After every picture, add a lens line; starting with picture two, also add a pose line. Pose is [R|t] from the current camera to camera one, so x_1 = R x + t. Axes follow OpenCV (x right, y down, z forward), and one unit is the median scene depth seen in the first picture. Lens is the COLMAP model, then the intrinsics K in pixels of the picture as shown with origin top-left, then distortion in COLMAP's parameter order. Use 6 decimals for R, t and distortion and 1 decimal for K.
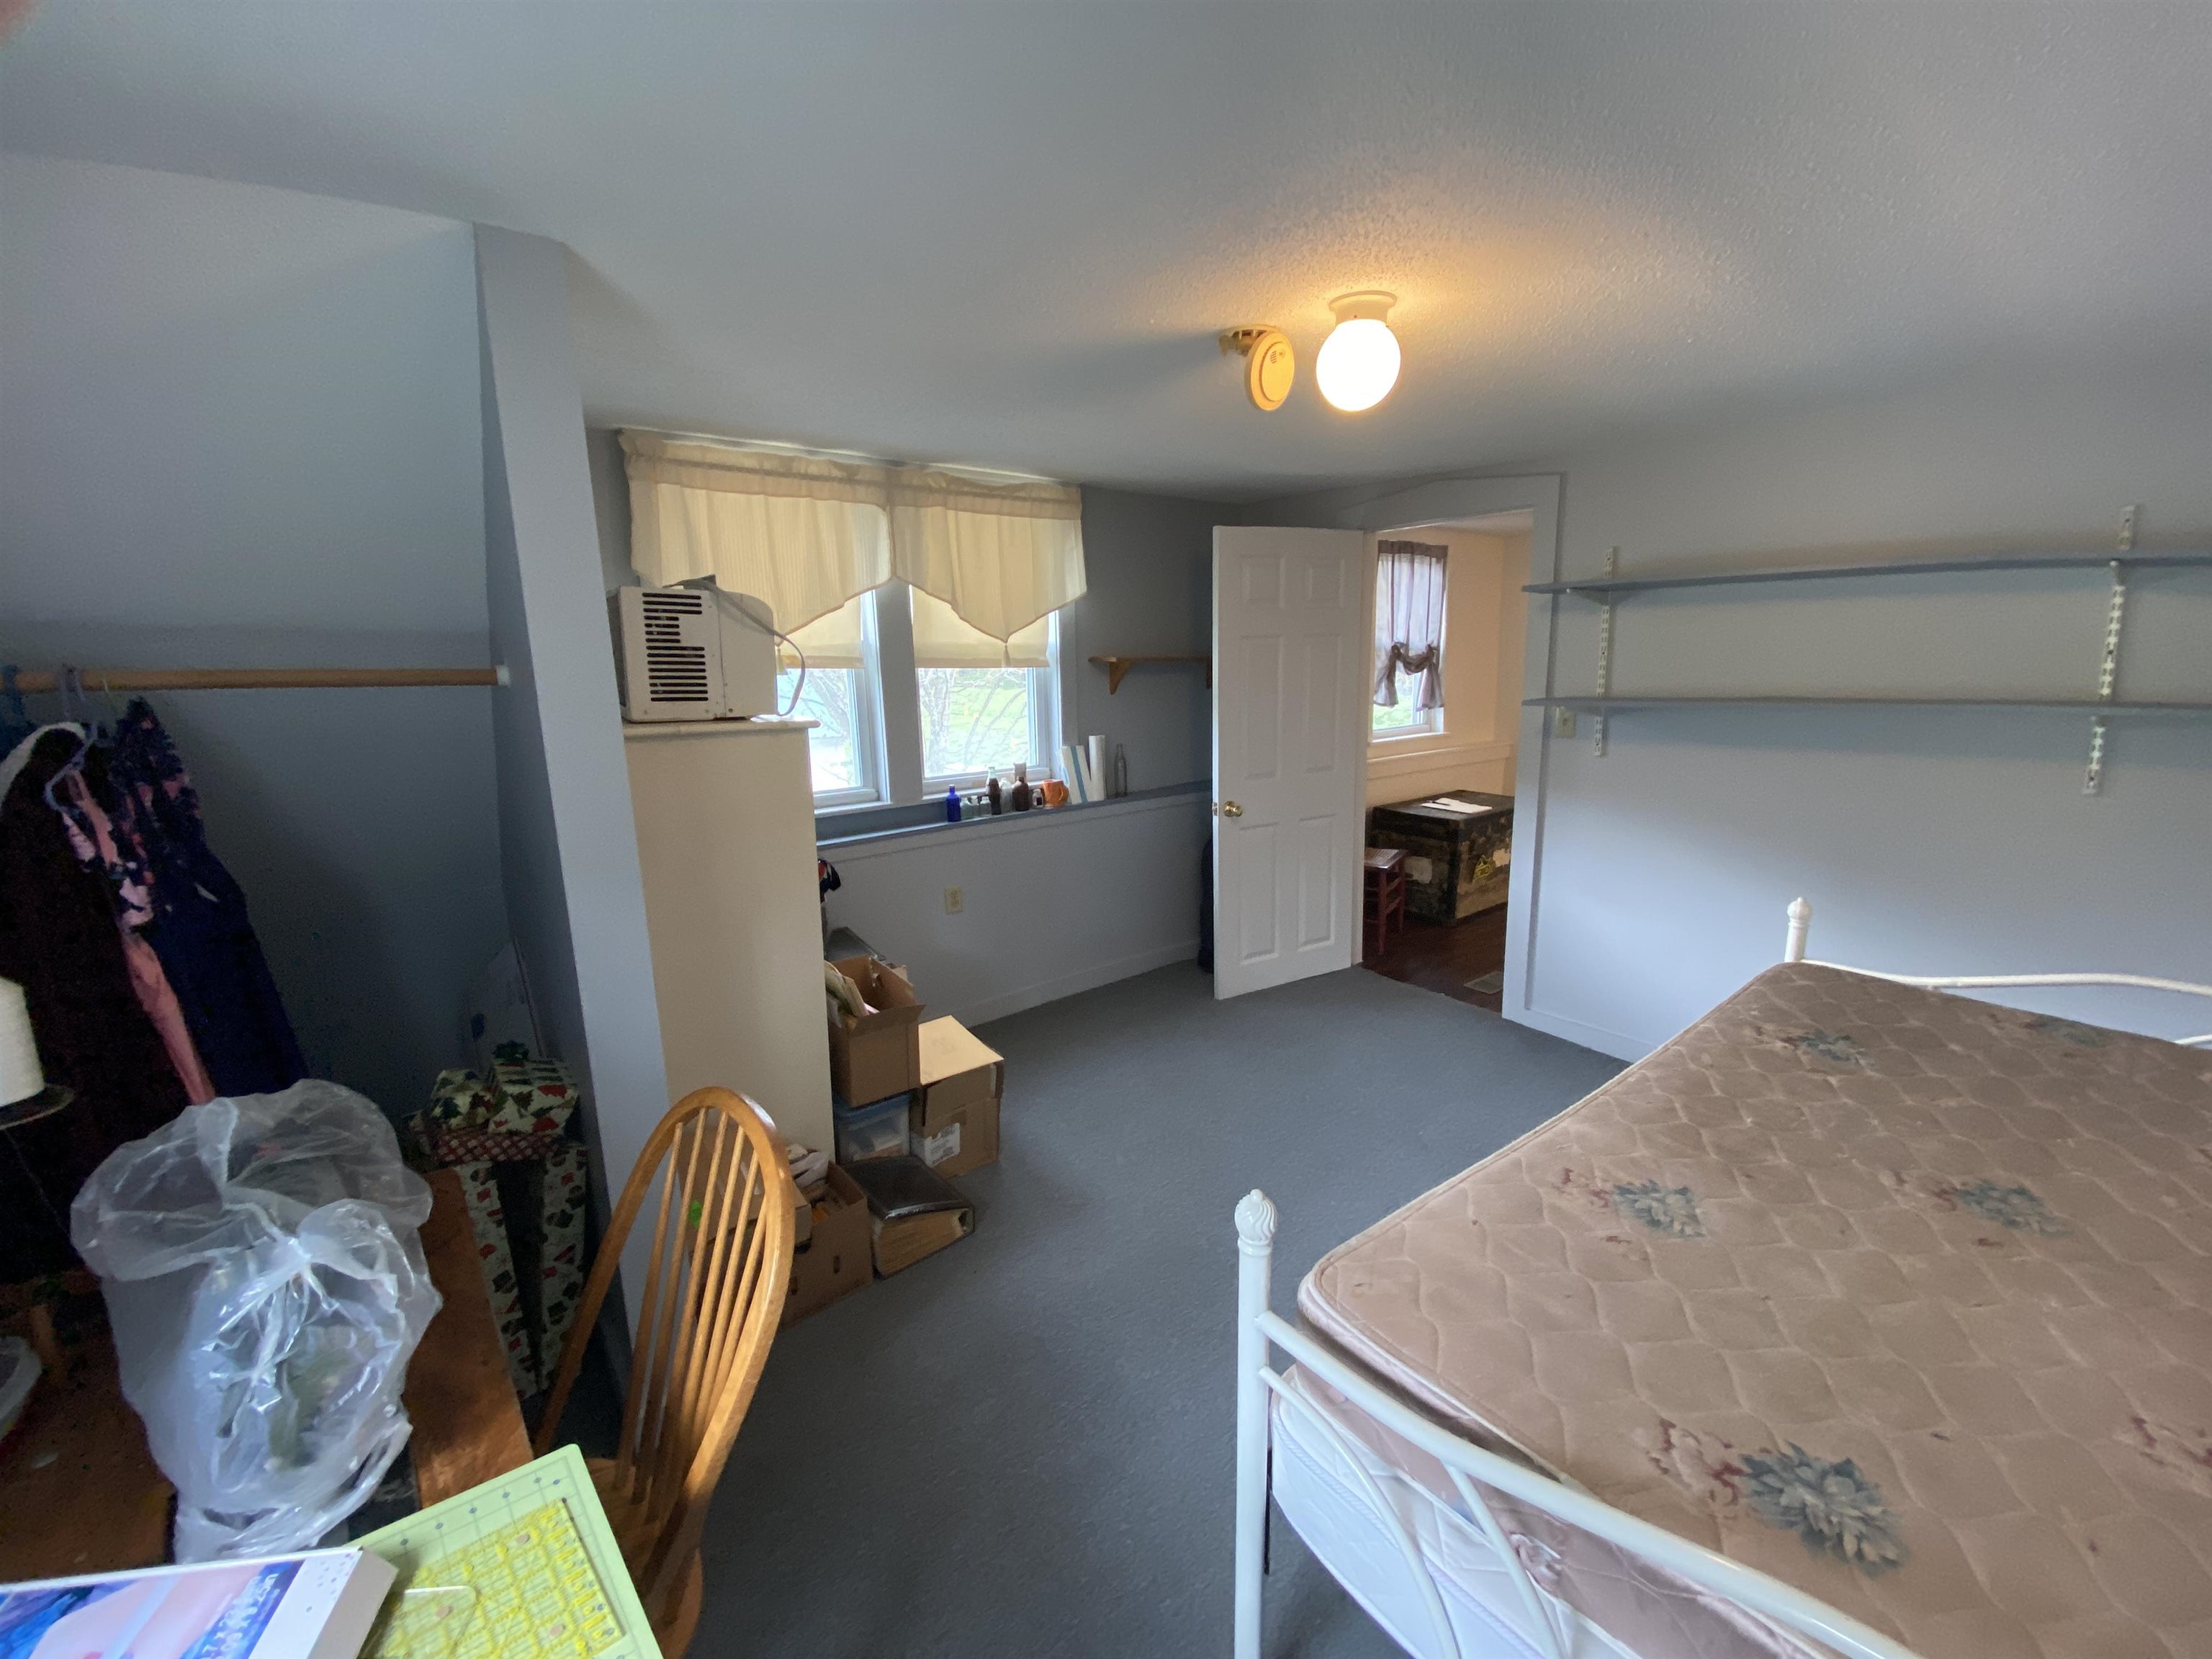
lens RADIAL K [[893.7, 0, 1106.8], [0, 893.7, 822.4], [0, 0, 1]] dist [0.003019, -0.001059]
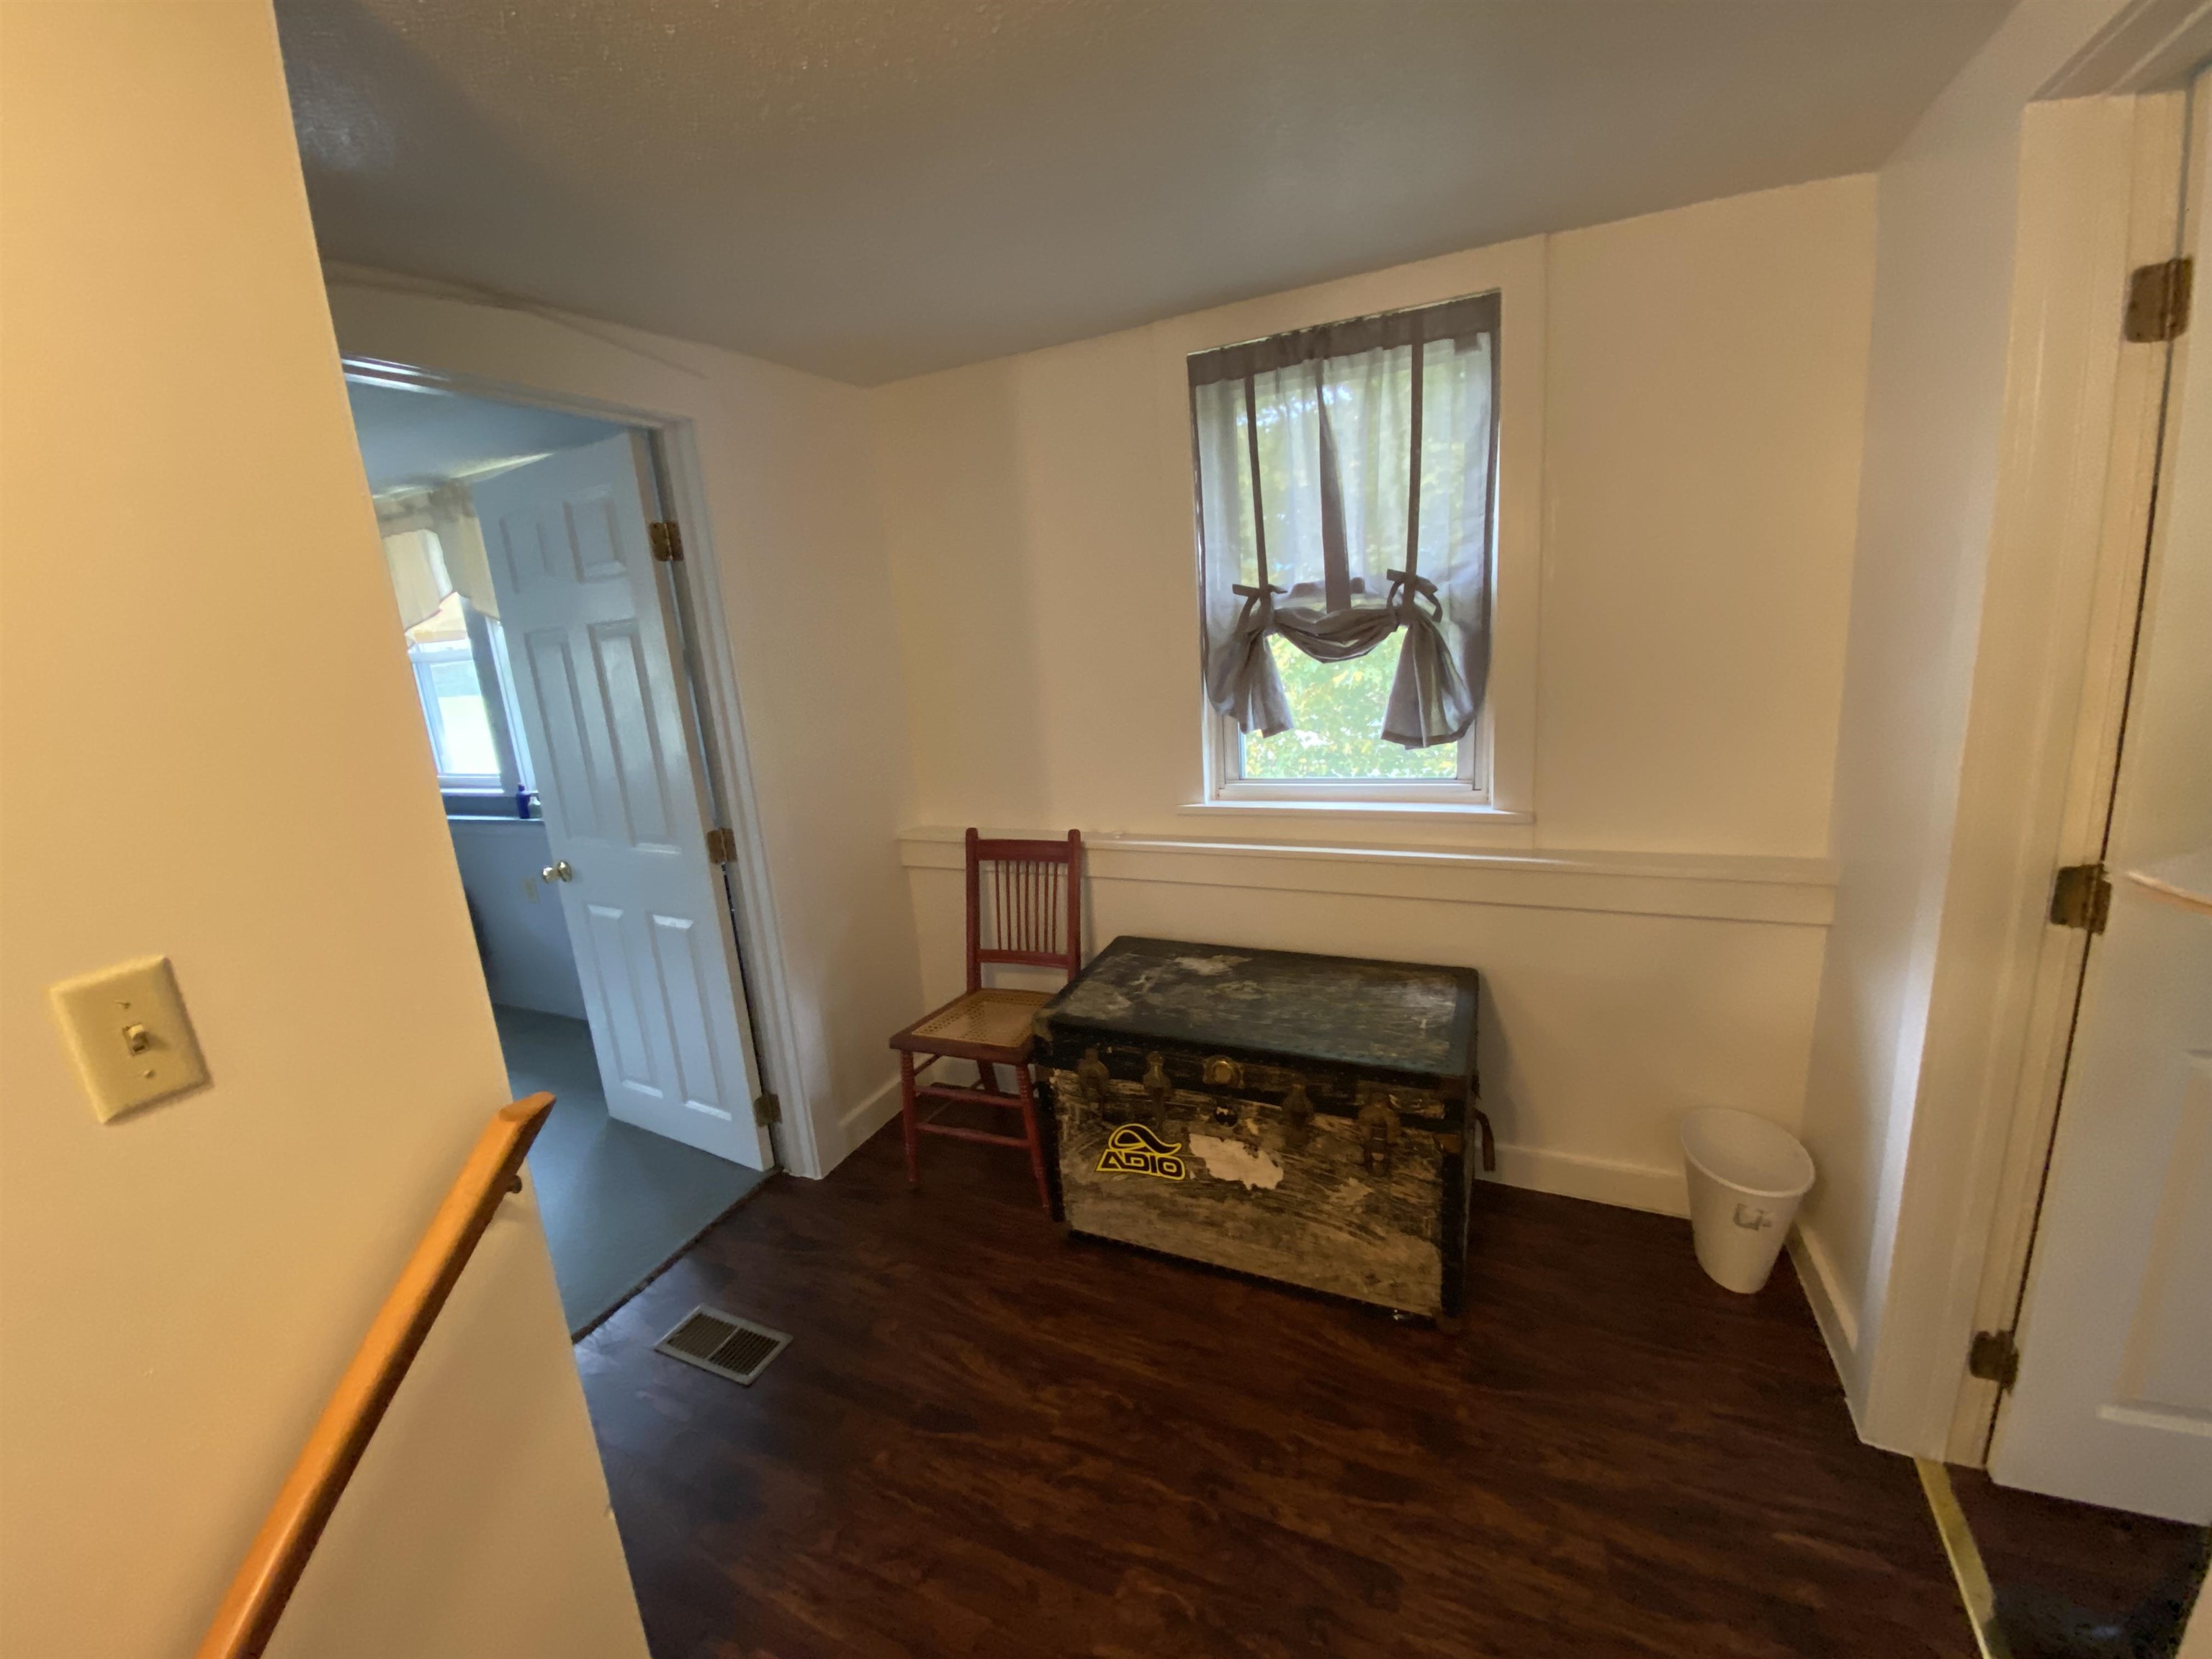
lens RADIAL K [[893.7, 0, 1103.0], [0, 893.7, 822.9], [0, 0, 1]] dist [0.003019, -0.001059]
pose [[0.449693, 0.181858, -0.874474, 0.692894], [-0.102729, 0.983086, 0.151618, -0.147533], [0.887256, 0.021652, 0.460769, 0.740124]]
